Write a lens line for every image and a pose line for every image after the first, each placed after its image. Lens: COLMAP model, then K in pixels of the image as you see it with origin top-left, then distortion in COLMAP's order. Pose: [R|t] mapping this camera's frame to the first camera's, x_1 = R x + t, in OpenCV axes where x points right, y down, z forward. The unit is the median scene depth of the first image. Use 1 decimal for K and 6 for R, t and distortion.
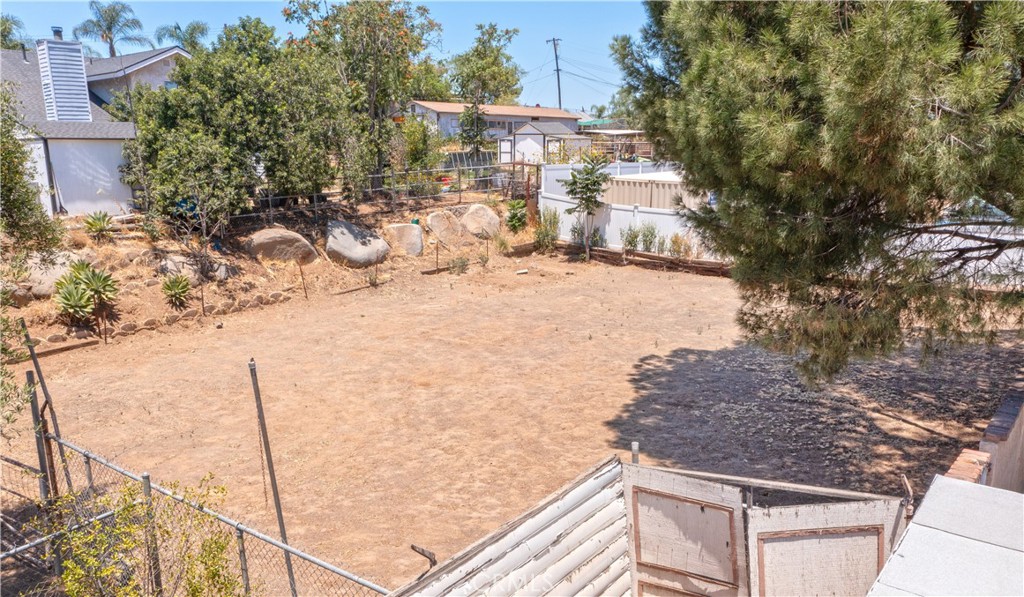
lens RADIAL K [[807.1, 0, 510.2], [0, 807.1, 338.6], [0, 0, 1]] dist [0.011142, 0.003146]
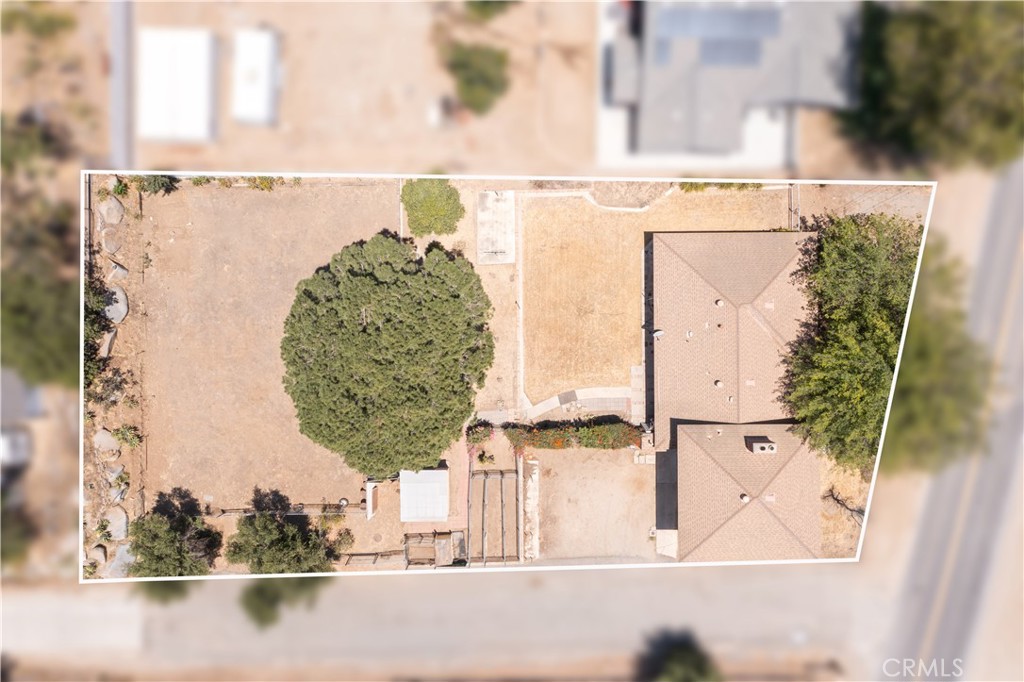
lens RADIAL K [[813.6, 0, 512.0], [0, 813.6, 341.0], [0, 0, 1]] dist [0.004190, 0.002452]
pose [[0.783948, -0.620826, 0.001152, 0.620562], [0.133892, 0.170884, 0.976151, -2.271562], [-0.606217, -0.765097, 0.217088, -0.158653]]
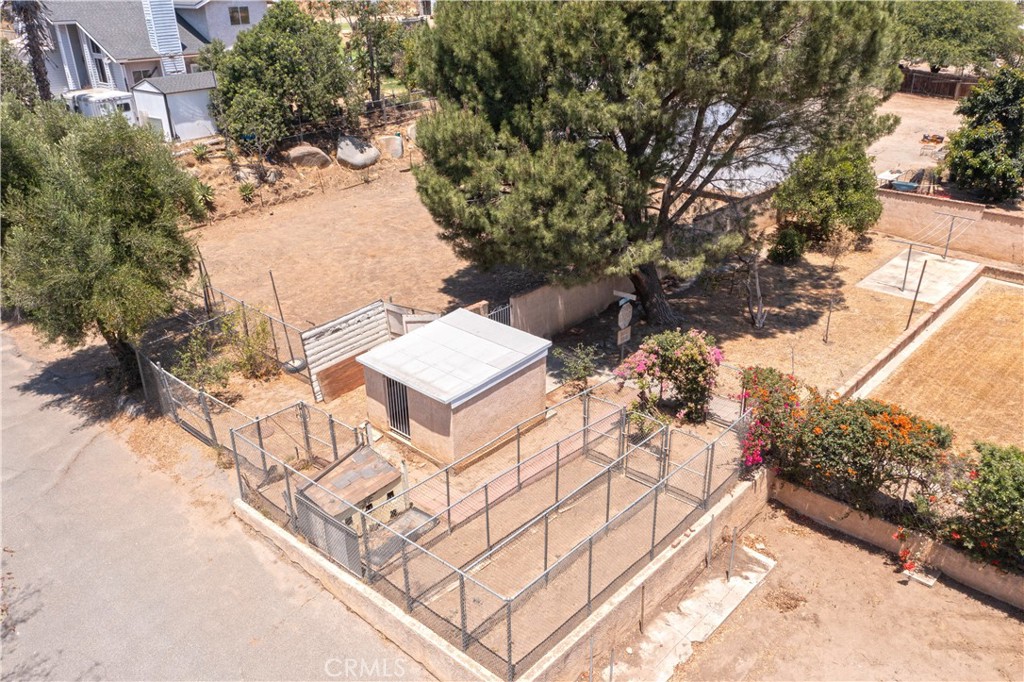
lens RADIAL K [[813.6, 0, 512.0], [0, 813.6, 341.0], [0, 0, 1]] dist [0.004190, 0.002452]
pose [[0.996432, 0.033630, -0.077411, 0.269369], [-0.016143, 0.976192, 0.216306, -0.120551], [0.082842, -0.214284, 0.973252, -0.645028]]
